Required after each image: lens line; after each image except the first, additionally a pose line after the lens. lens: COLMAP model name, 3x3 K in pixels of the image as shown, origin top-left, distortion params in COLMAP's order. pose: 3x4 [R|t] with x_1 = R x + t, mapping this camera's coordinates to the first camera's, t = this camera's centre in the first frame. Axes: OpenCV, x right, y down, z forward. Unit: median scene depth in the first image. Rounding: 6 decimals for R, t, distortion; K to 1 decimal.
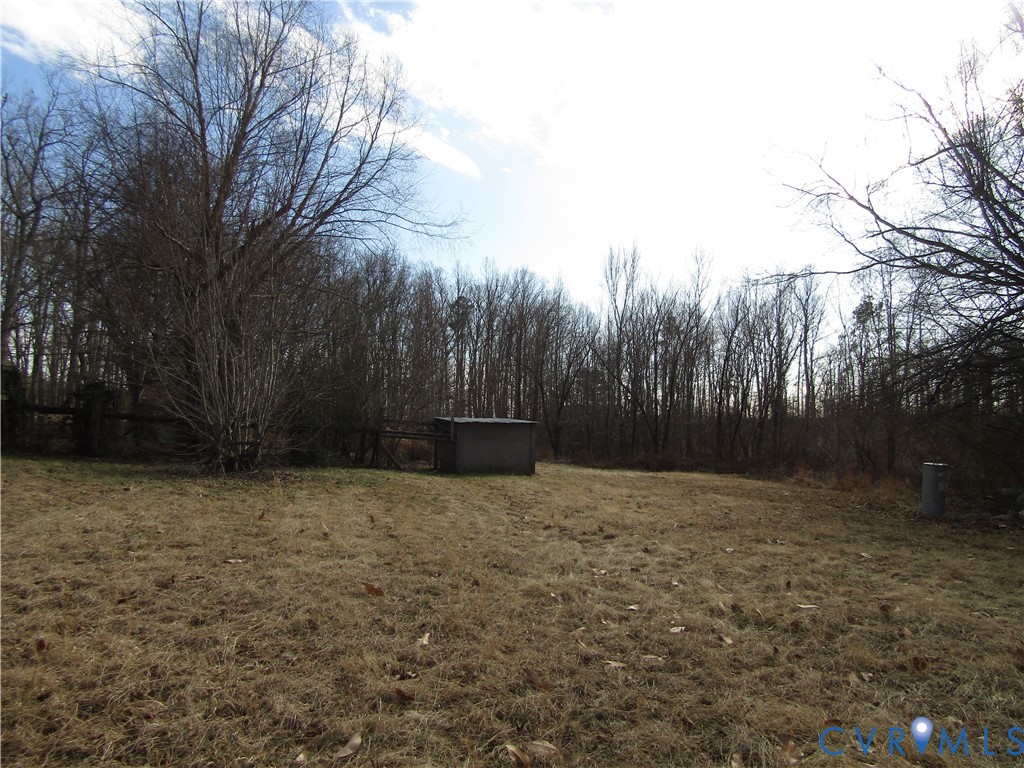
lens RADIAL K [[721.2, 0, 510.0], [0, 721.2, 382.9], [0, 0, 1]] dist [-0.017087, -0.000497]
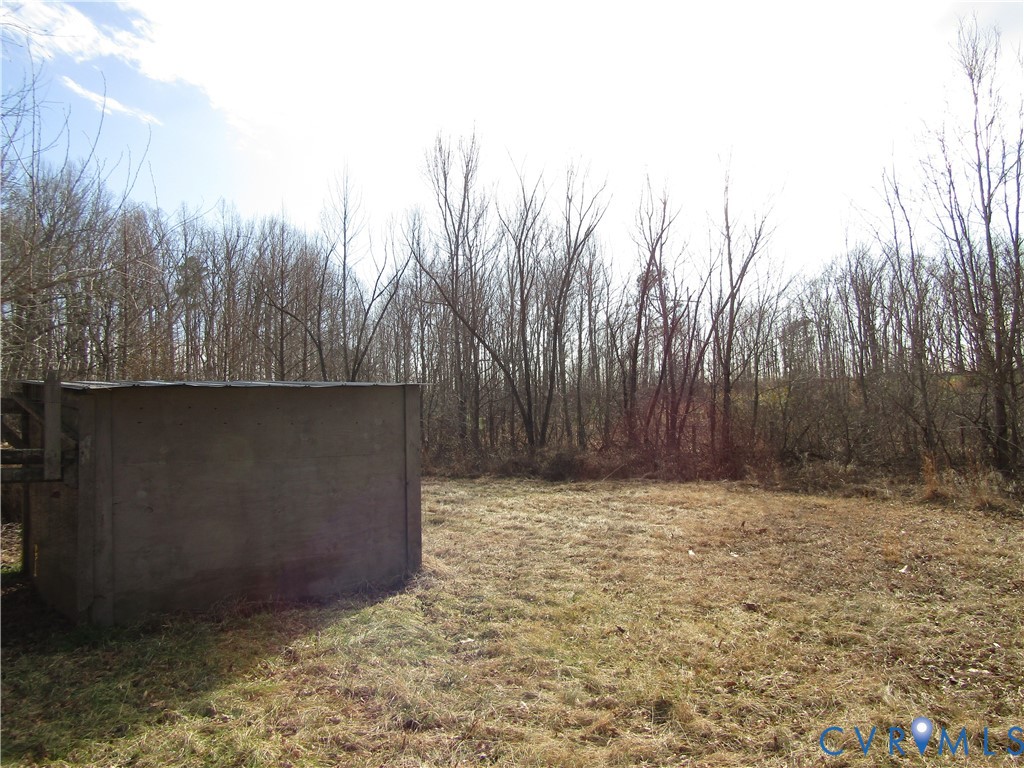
lens RADIAL K [[721.2, 0, 515.4], [0, 721.2, 387.1], [0, 0, 1]] dist [-0.017087, -0.000497]
pose [[0.939968, -0.025990, 0.340272, -0.005550], [0.015764, 0.999338, 0.032782, 0.010634], [-0.340899, -0.025449, 0.939755, 0.161976]]
